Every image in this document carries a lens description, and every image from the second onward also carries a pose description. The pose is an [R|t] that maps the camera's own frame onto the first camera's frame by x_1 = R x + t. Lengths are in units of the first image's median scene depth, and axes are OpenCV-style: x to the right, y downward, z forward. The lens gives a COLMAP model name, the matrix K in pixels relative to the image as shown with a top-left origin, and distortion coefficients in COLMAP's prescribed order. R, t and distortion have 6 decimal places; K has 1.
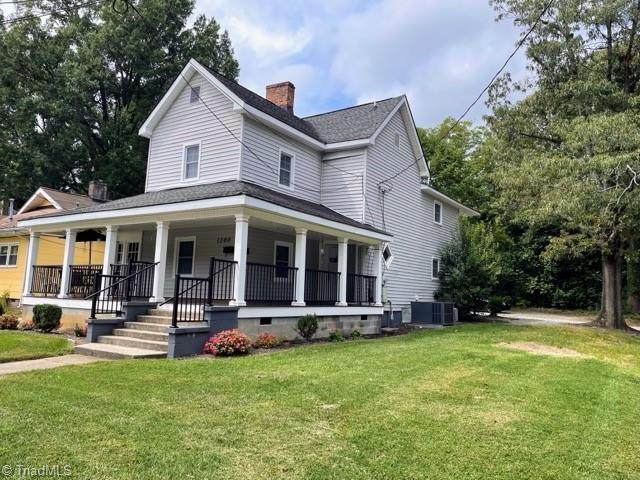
lens RADIAL K [[484.4, 0, 329.0], [0, 484.4, 232.8], [0, 0, 1]] dist [0.061211, -0.095718]
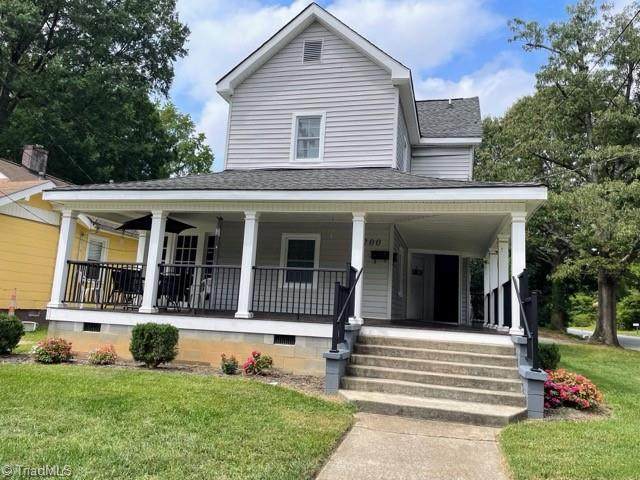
lens RADIAL K [[484.4, 0, 329.0], [0, 484.4, 232.8], [0, 0, 1]] dist [0.061211, -0.095718]
pose [[0.941184, 0.073105, 0.329890, -0.491033], [-0.068263, 0.997322, -0.026253, 0.022872], [-0.330926, 0.002189, 0.943654, 0.265040]]
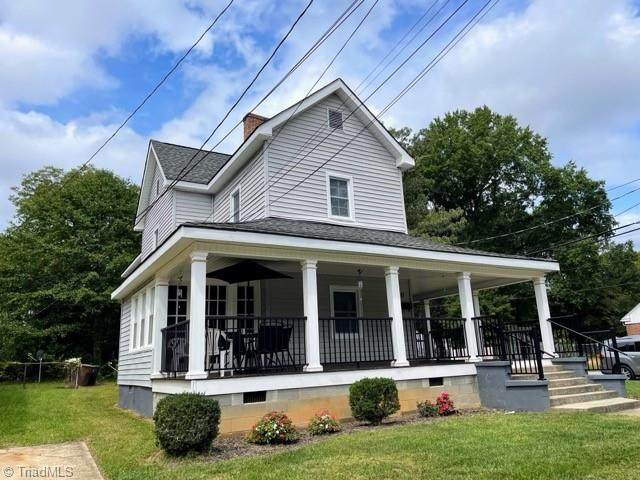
lens RADIAL K [[484.4, 0, 329.0], [0, 484.4, 232.8], [0, 0, 1]] dist [0.061211, -0.095718]
pose [[0.438190, 0.180982, 0.880474, -1.009557], [-0.056051, 0.983116, -0.174185, 0.061392], [-0.897133, 0.026975, 0.440936, 0.648387]]
